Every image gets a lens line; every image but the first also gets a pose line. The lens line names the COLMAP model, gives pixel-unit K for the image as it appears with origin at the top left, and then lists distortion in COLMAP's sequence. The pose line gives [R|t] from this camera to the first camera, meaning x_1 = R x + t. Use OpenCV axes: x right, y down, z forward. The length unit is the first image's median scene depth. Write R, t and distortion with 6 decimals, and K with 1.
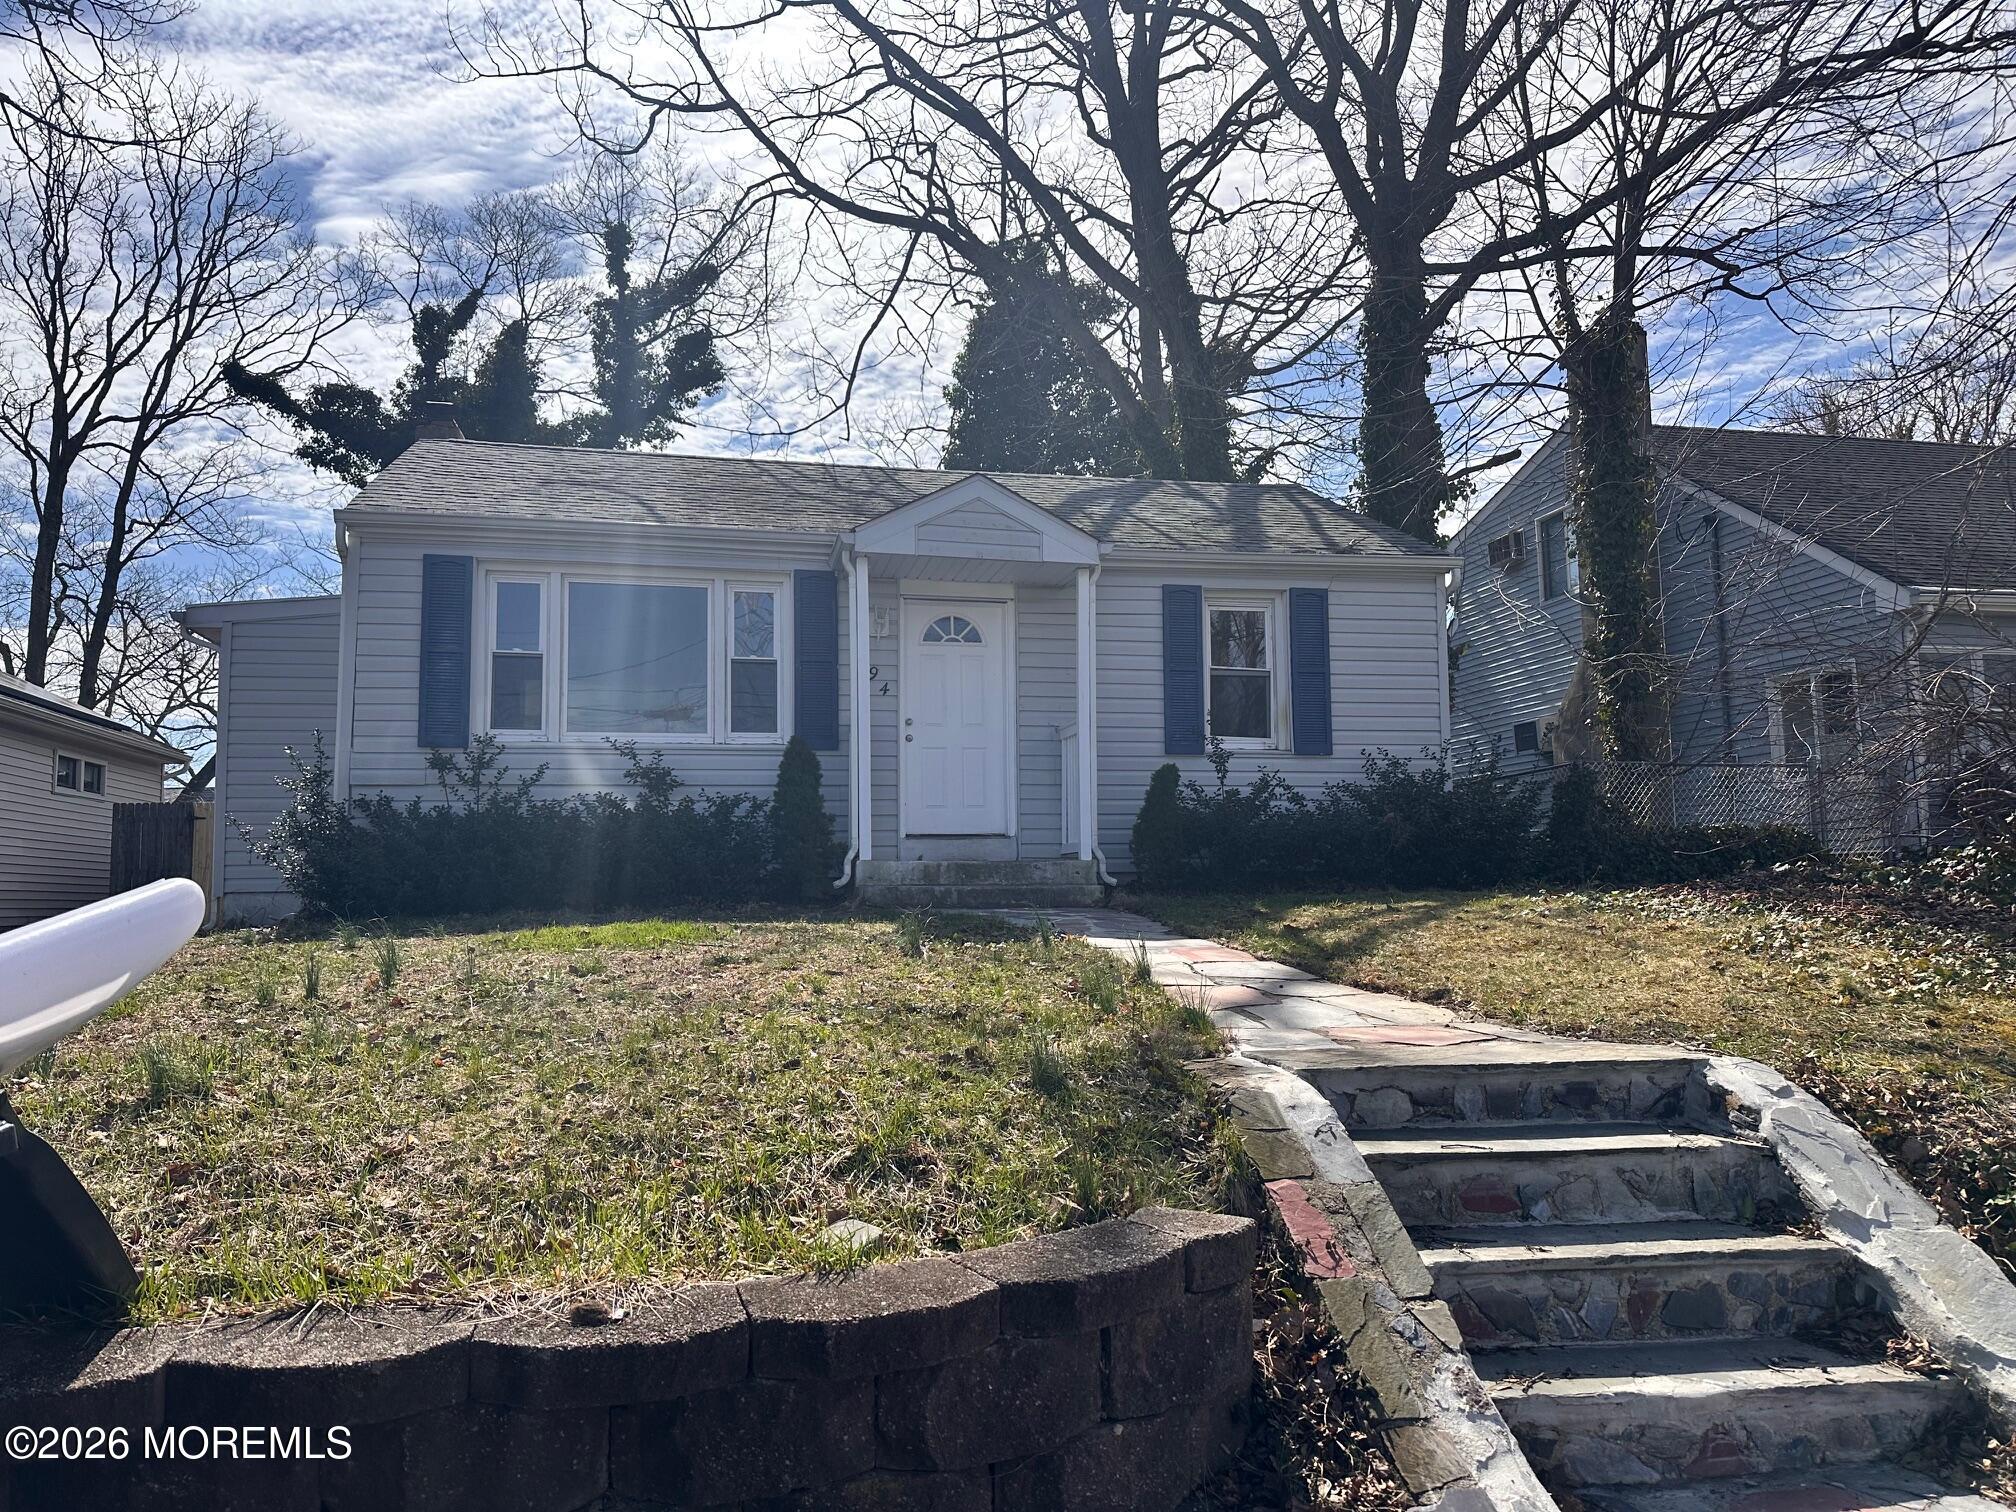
lens RADIAL K [[1328.0, 0, 1006.4], [0, 1328.0, 784.8], [0, 0, 1]] dist [0.046395, -0.076543]
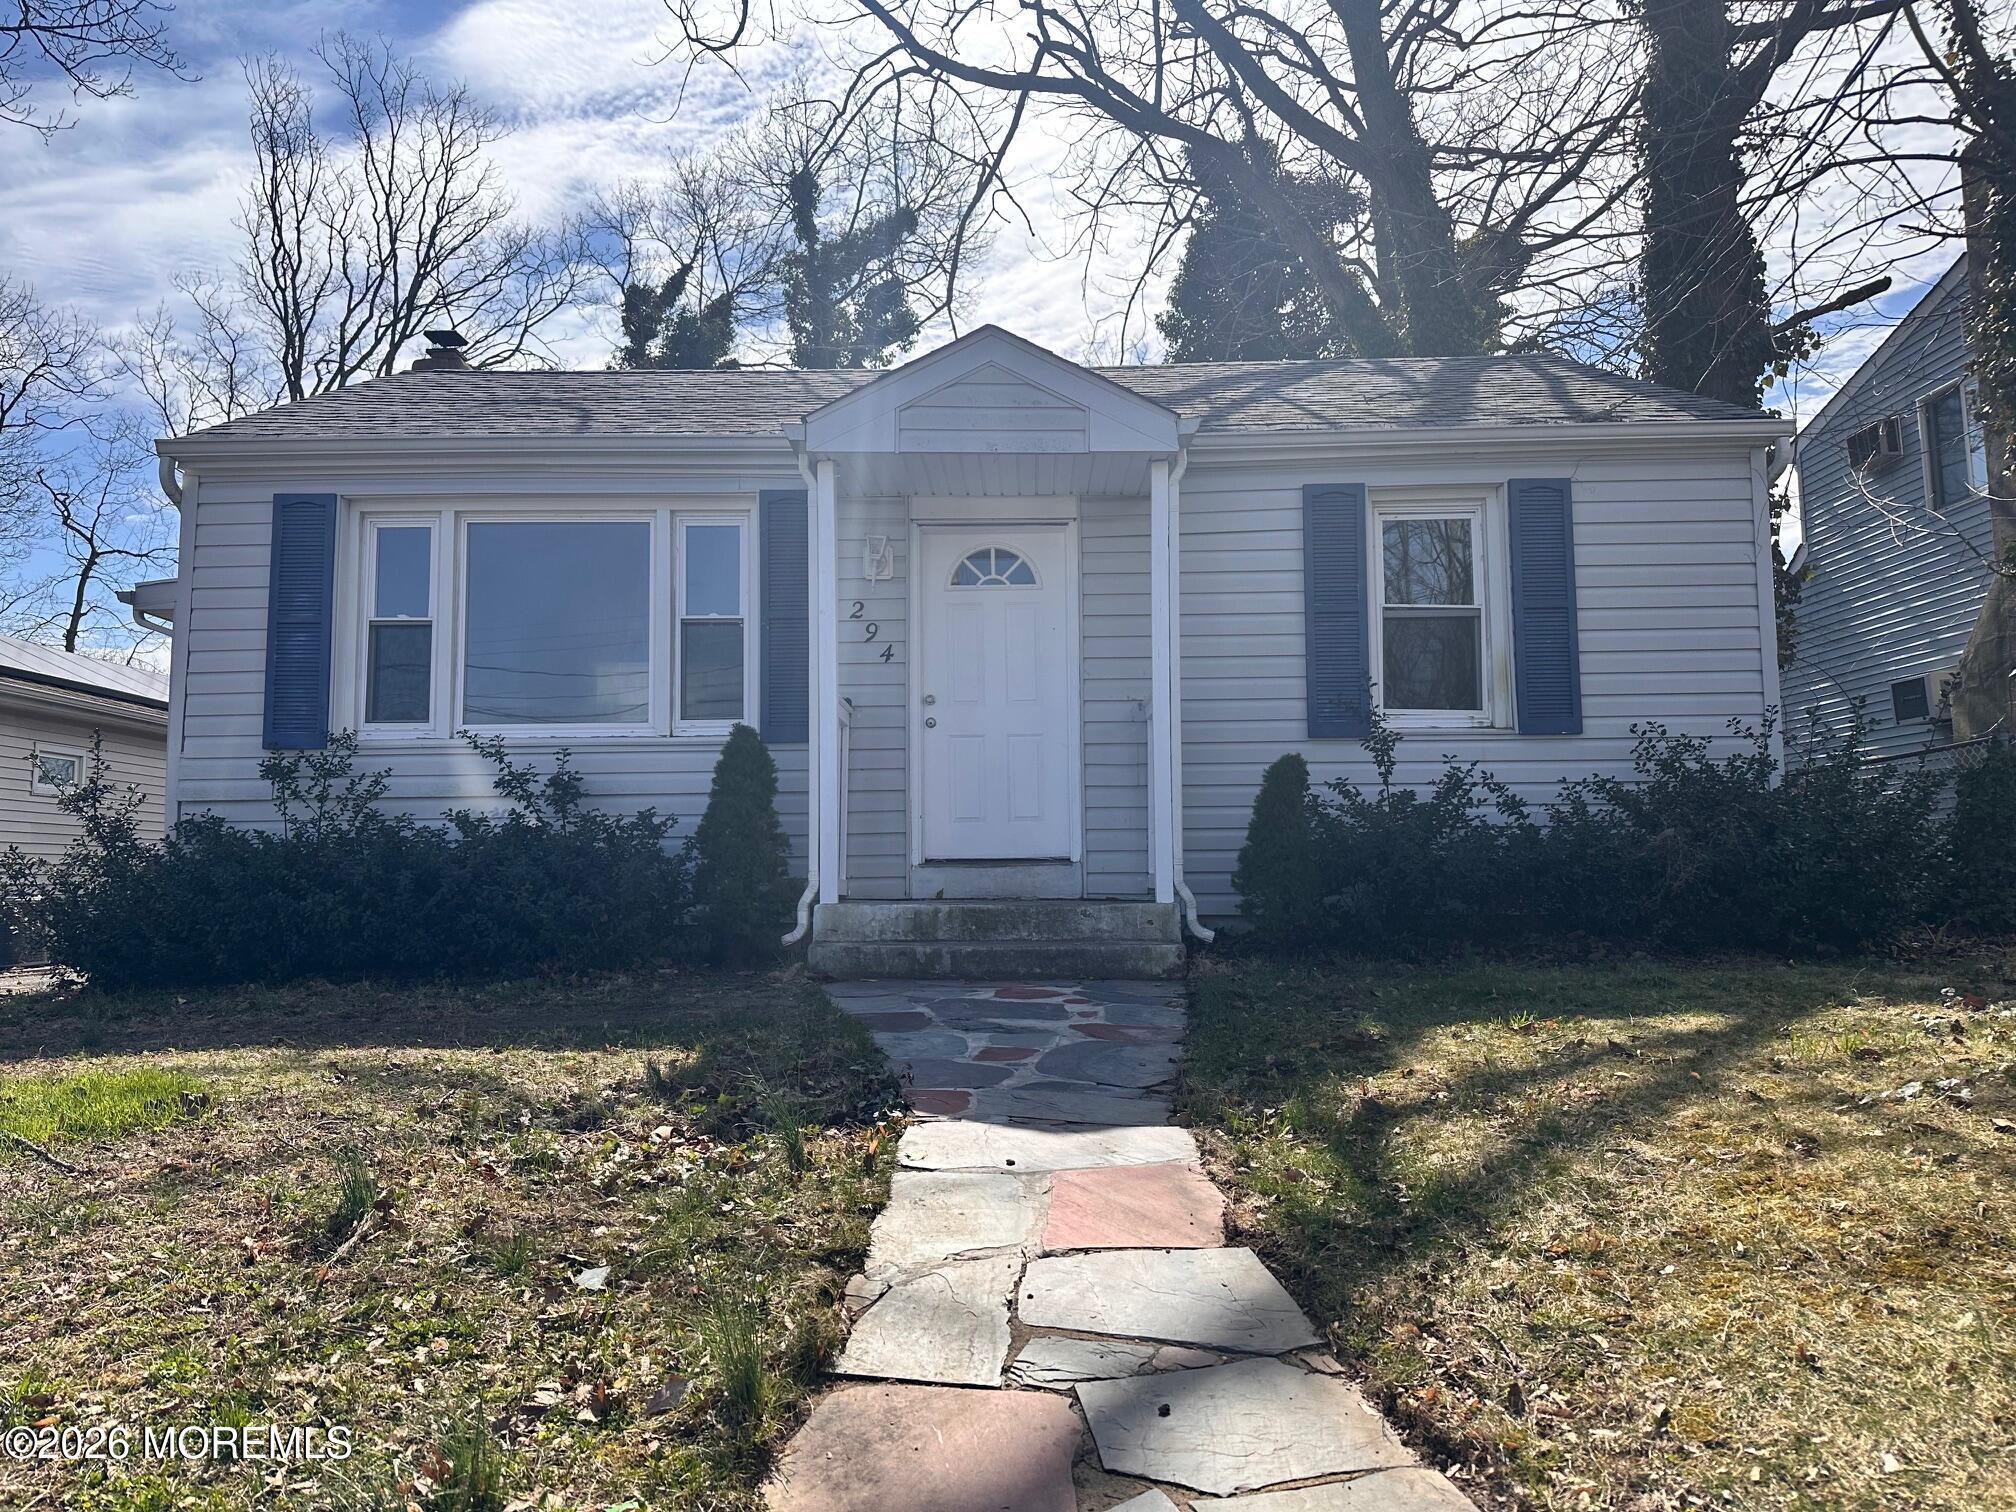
lens RADIAL K [[1409.1, 0, 969.4], [0, 1409.1, 762.9], [0, 0, 1]] dist [0.049375, -0.096829]
pose [[0.976491, -0.016051, -0.214958, 0.104864], [0.014971, 0.999866, -0.006653, -0.008332], [0.215036, 0.003278, 0.976601, 0.269507]]
